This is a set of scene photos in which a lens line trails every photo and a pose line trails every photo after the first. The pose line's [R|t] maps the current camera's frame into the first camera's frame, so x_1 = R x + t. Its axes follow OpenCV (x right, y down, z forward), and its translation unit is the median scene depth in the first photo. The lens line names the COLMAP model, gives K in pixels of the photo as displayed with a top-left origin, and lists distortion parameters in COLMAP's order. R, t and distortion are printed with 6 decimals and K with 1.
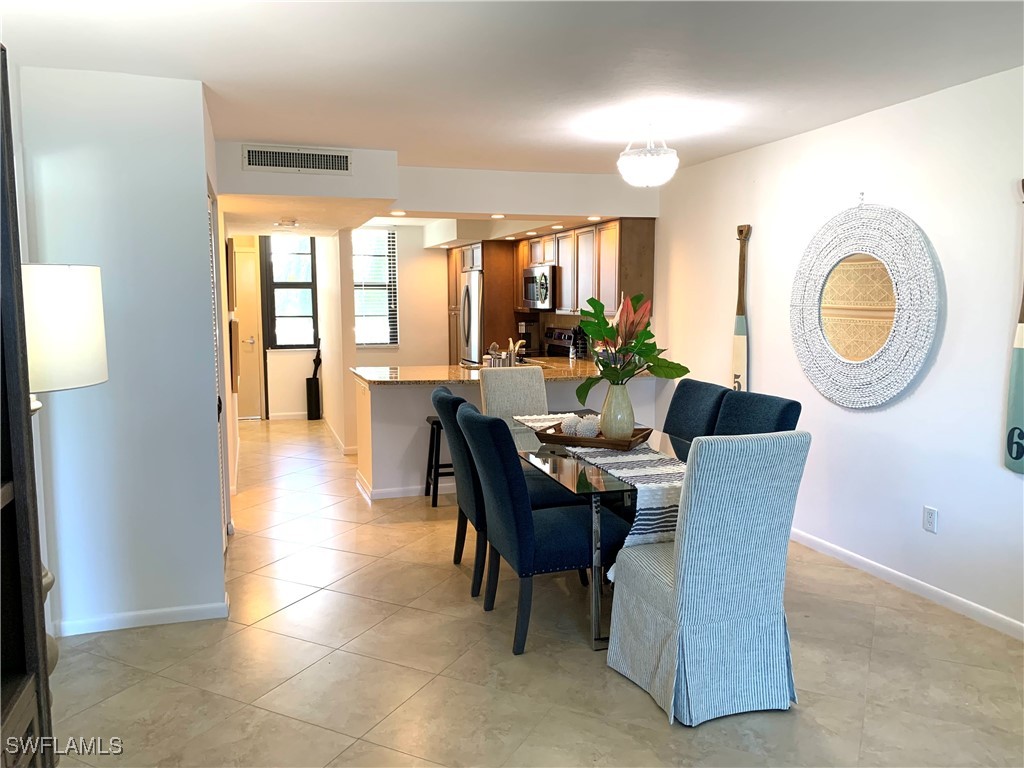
lens RADIAL K [[793.1, 0, 516.9], [0, 793.1, 382.8], [0, 0, 1]] dist [-0.013429, -0.001708]
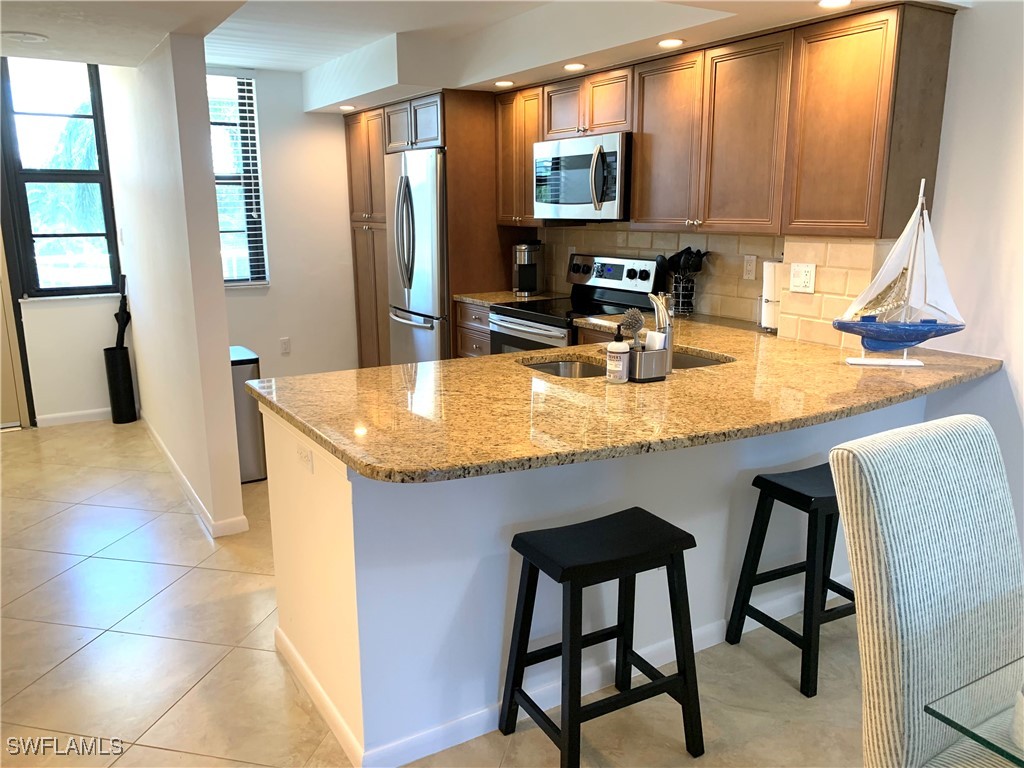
lens RADIAL K [[793.1, 0, 503.8], [0, 793.1, 388.5], [0, 0, 1]] dist [-0.013429, -0.001708]
pose [[0.974812, -0.050161, 0.217316, -0.115149], [0.023162, 0.991881, 0.125045, -0.040335], [-0.221824, -0.116862, 0.968059, 0.401733]]
